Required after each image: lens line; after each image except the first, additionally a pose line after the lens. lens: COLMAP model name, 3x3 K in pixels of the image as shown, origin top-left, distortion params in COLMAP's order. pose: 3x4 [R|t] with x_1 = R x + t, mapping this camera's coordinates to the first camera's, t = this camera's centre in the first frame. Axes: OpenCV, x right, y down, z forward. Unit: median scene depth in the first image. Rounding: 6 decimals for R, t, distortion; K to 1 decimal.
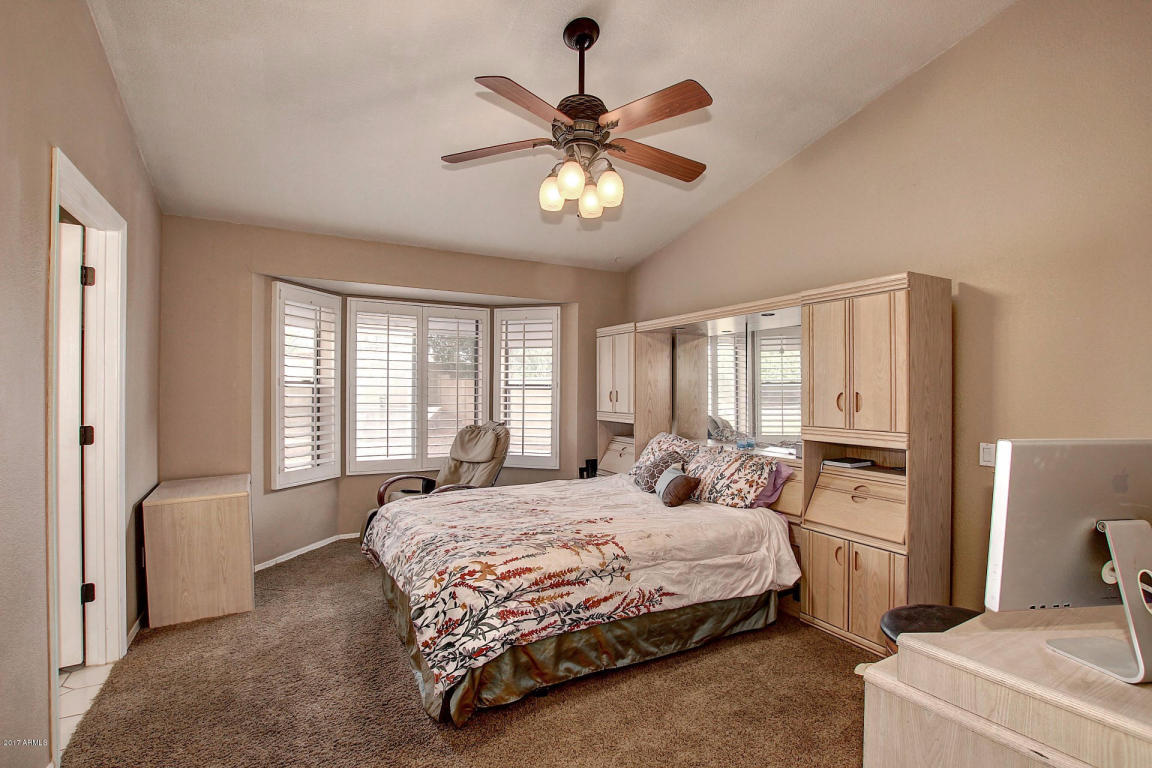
lens RADIAL K [[538.0, 0, 573.4], [0, 538.0, 387.8], [0, 0, 1]] dist [-0.033433, 0.004505]
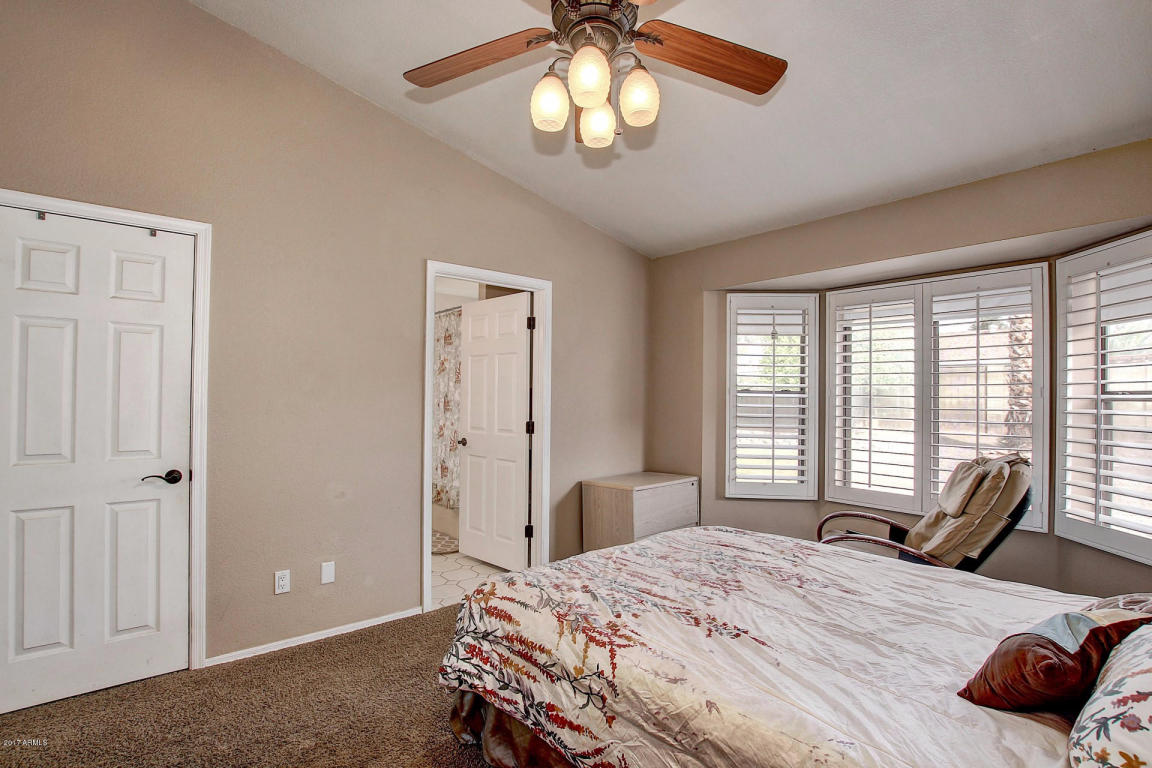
lens RADIAL K [[538.0, 0, 576.8], [0, 538.0, 391.3], [0, 0, 1]] dist [-0.033433, 0.004505]
pose [[0.192784, -0.014474, -0.981134, 0.681640], [-0.005217, 0.999862, -0.015775, 0.010738], [0.981227, 0.008159, 0.192682, 0.883125]]
